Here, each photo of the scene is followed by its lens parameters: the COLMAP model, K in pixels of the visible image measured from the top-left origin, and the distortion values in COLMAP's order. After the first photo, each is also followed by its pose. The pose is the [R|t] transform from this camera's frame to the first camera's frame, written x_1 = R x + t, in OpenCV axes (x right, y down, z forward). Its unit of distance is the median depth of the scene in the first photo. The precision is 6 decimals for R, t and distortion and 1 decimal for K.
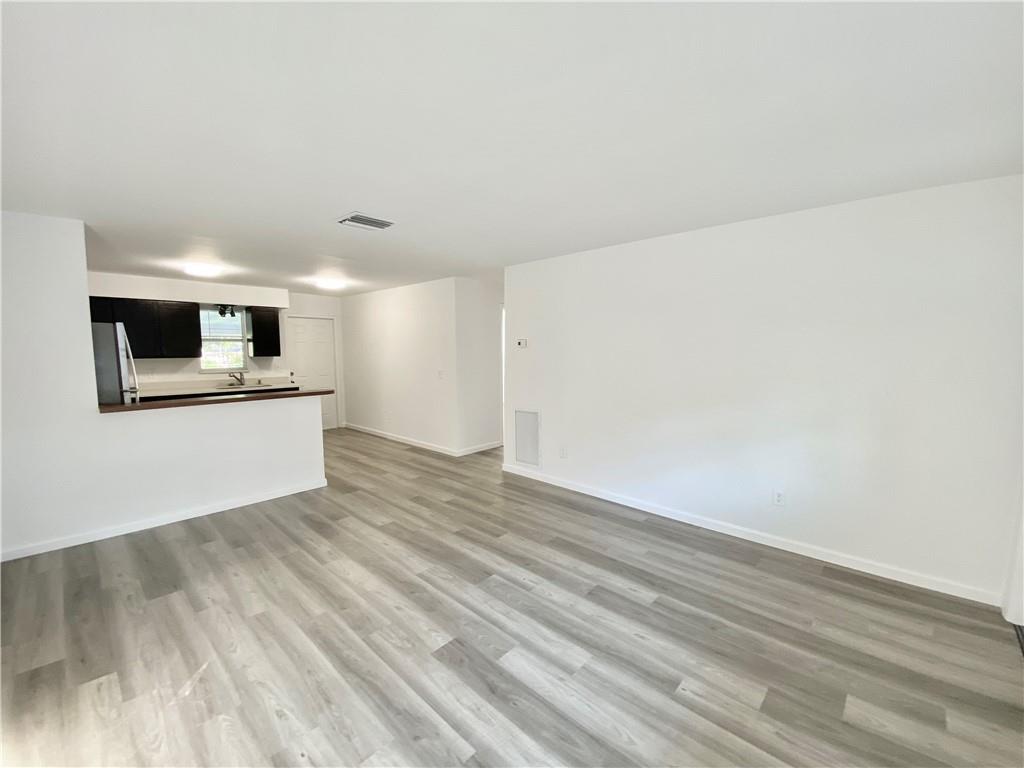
lens RADIAL K [[413.2, 0, 506.9], [0, 413.2, 387.0], [0, 0, 1]] dist [-0.002208, -0.000375]
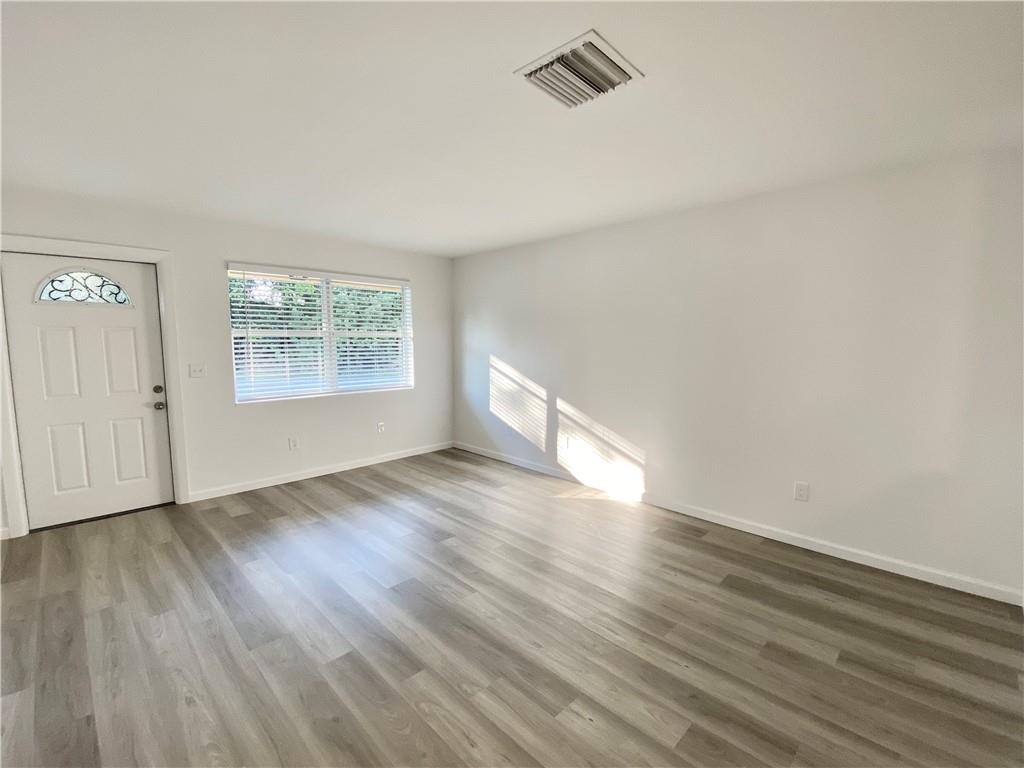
lens RADIAL K [[458.8, 0, 506.5], [0, 458.8, 383.8], [0, 0, 1]] dist [0.033960, -0.000204]
pose [[-0.999267, -0.004689, 0.038003, -0.259102], [0.002772, 0.981012, 0.193926, -0.131258], [-0.038191, 0.193889, -0.980280, 1.529273]]
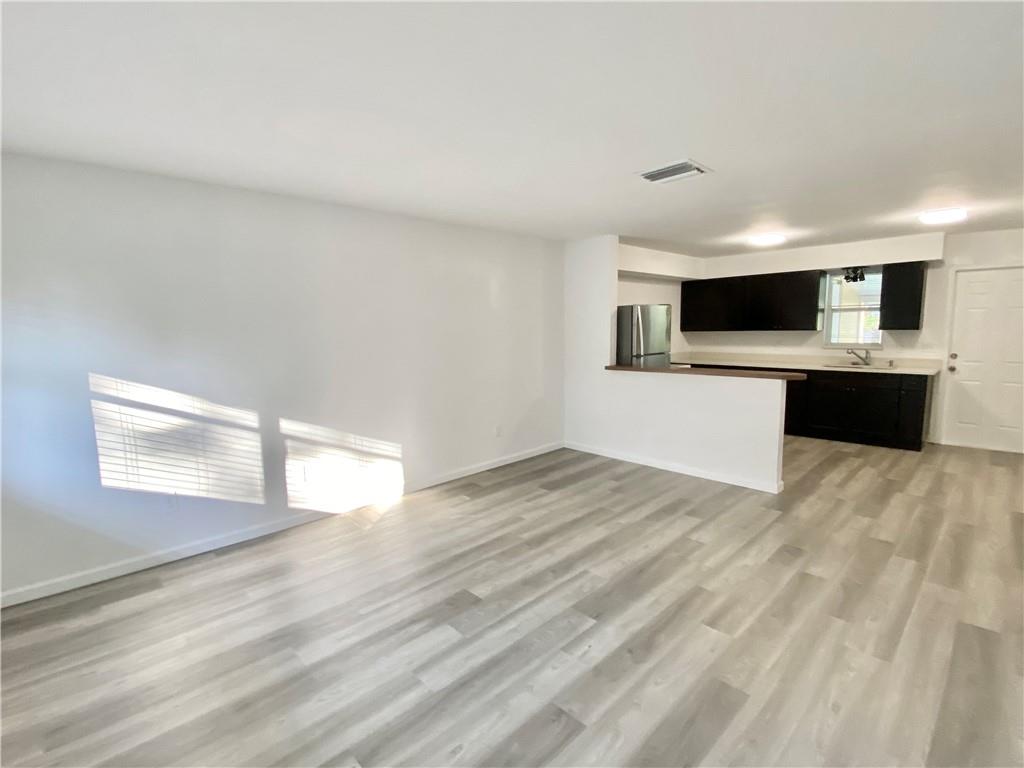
lens RADIAL K [[482.0, 0, 510.3], [0, 482.0, 388.6], [0, 0, 1]] dist [0.021069, -0.002046]
pose [[-0.041295, 0.131773, -0.990419, 0.660805], [-0.079631, 0.987678, 0.134729, -0.064222], [0.995969, 0.084431, -0.030293, 0.680085]]
